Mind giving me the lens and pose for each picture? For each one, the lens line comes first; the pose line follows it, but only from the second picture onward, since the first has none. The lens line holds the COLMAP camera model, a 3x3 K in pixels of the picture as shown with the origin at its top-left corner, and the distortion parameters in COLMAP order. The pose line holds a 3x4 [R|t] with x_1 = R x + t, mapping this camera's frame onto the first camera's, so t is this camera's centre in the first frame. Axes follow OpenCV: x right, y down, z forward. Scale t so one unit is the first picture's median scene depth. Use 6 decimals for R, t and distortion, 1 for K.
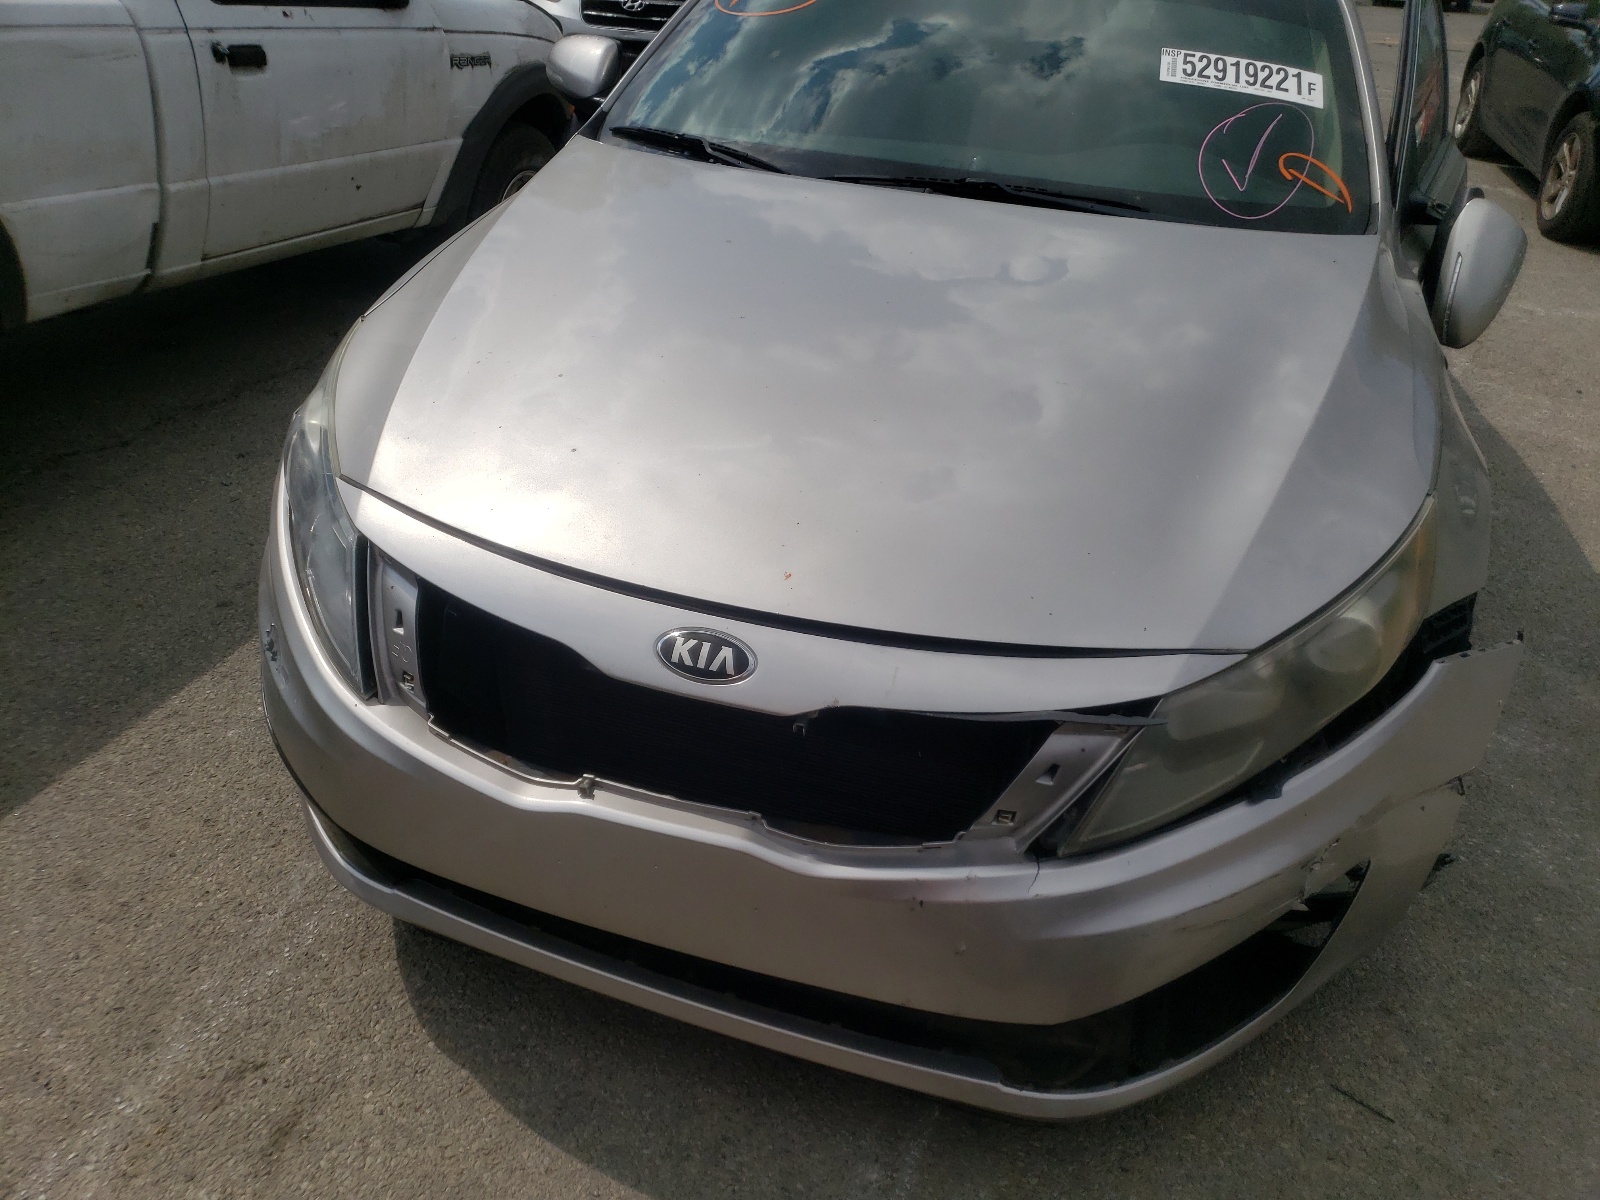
lens RADIAL K [[1273.9, 0, 801.2], [0, 1273.9, 547.6], [0, 0, 1]] dist [0.039360, -0.012408]
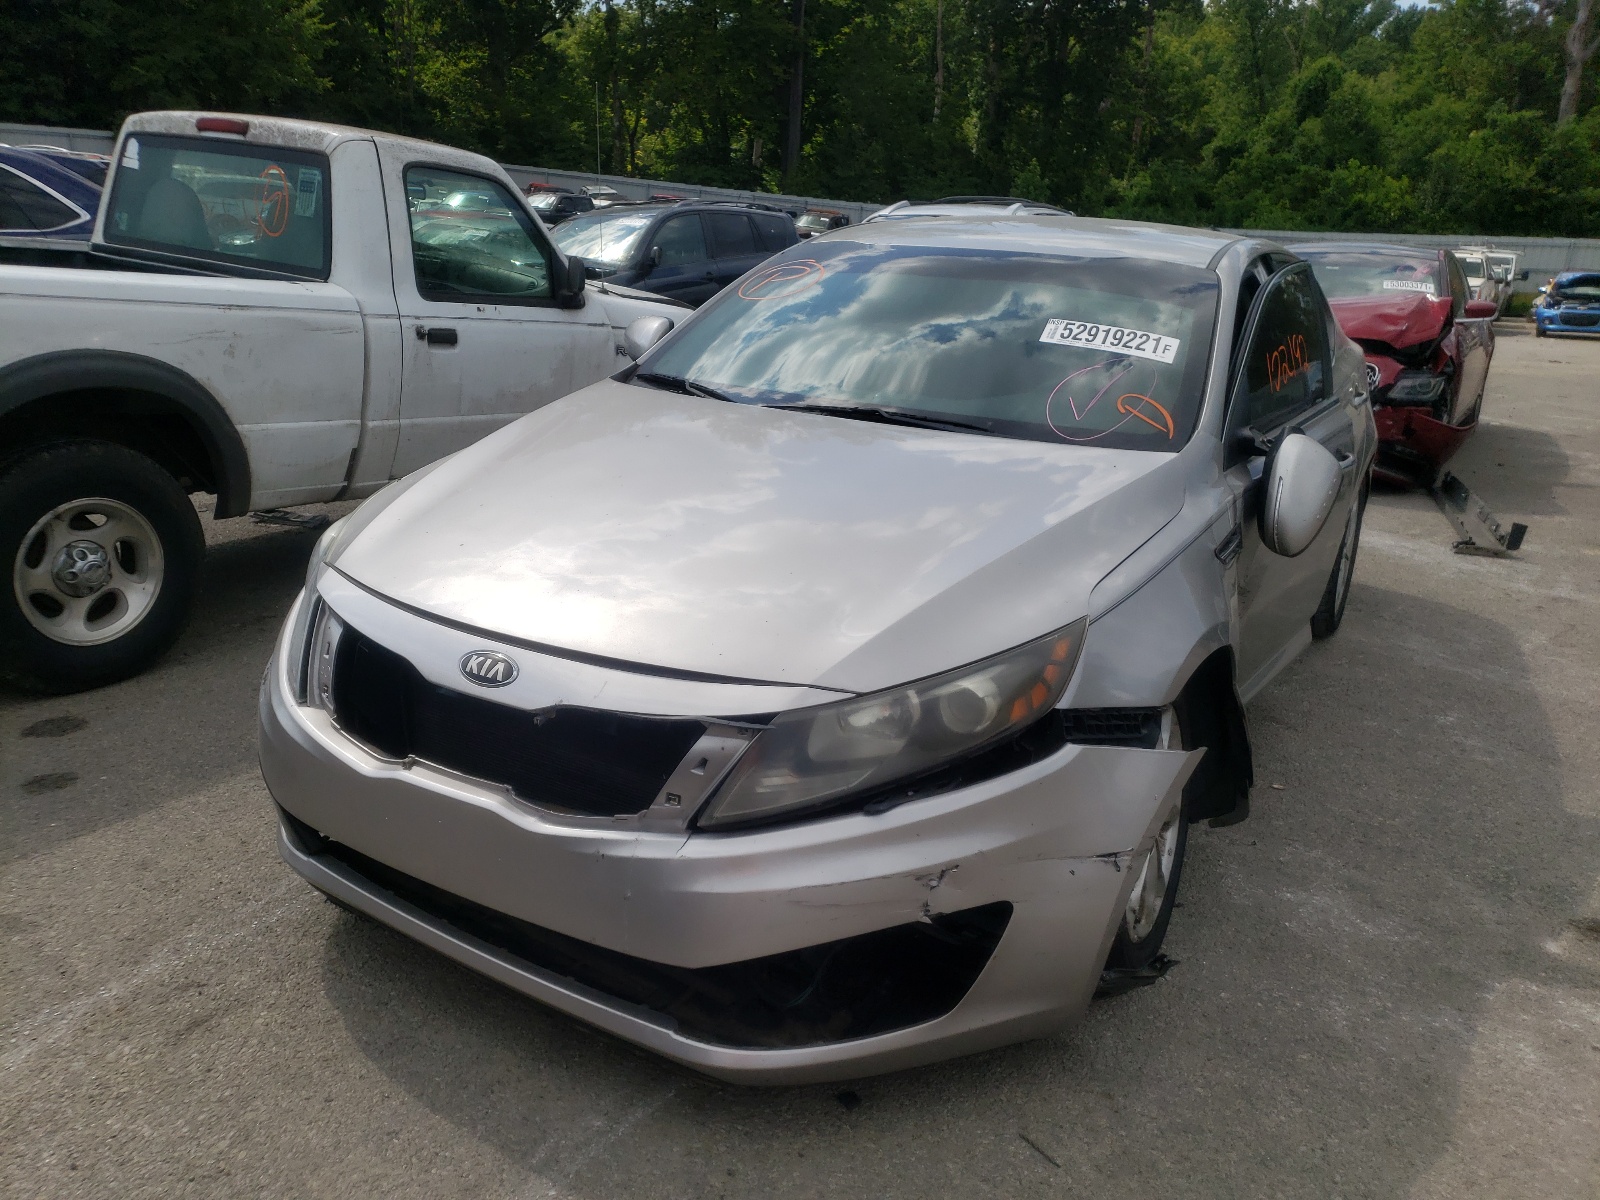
lens RADIAL K [[1273.9, 0, 801.2], [0, 1273.9, 547.6], [0, 0, 1]] dist [0.039360, -0.012408]
pose [[0.971737, 0.043746, -0.231979, 0.494606], [-0.098755, 0.967893, -0.231151, 0.207745], [0.214419, 0.247527, 0.944857, -0.267949]]
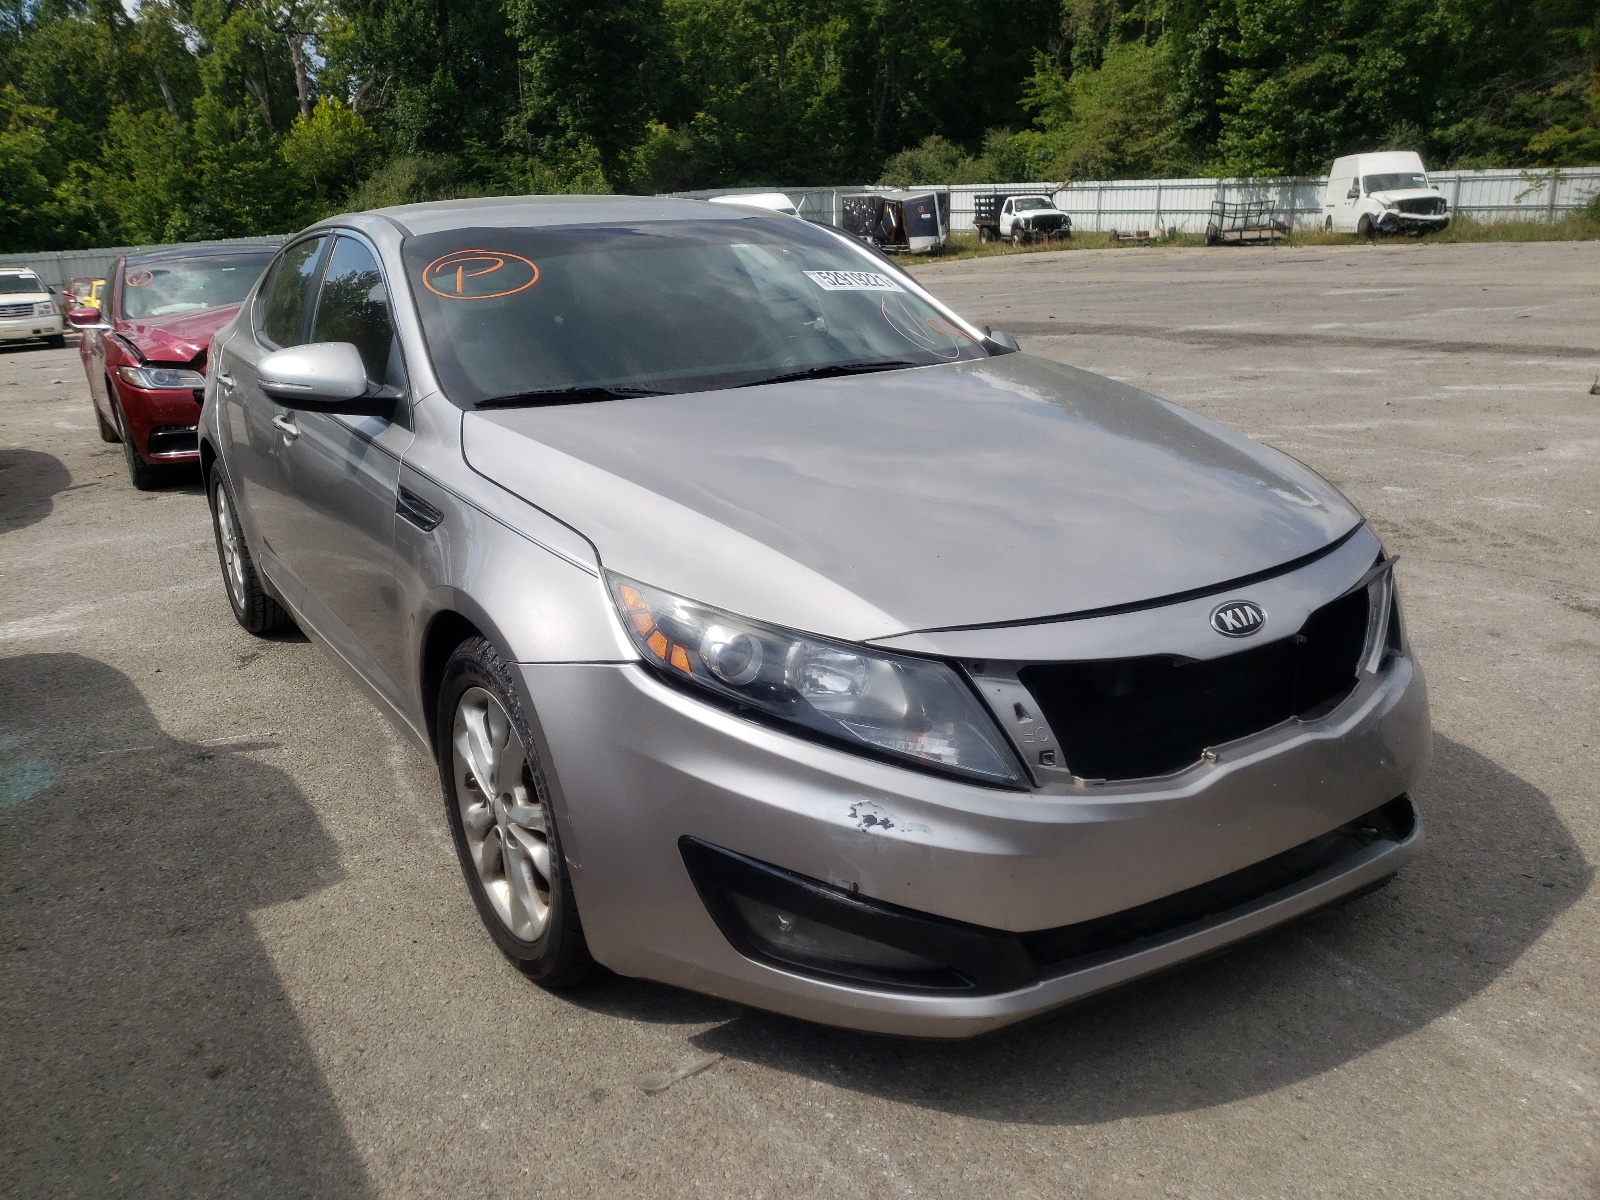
lens RADIAL K [[1273.9, 0, 801.2], [0, 1273.9, 547.6], [0, 0, 1]] dist [0.039360, -0.012408]
pose [[0.669439, -0.276983, 0.689298, -1.071230], [0.417719, 0.907653, -0.040959, -0.099445], [-0.614298, 0.315353, 0.723319, 0.236587]]
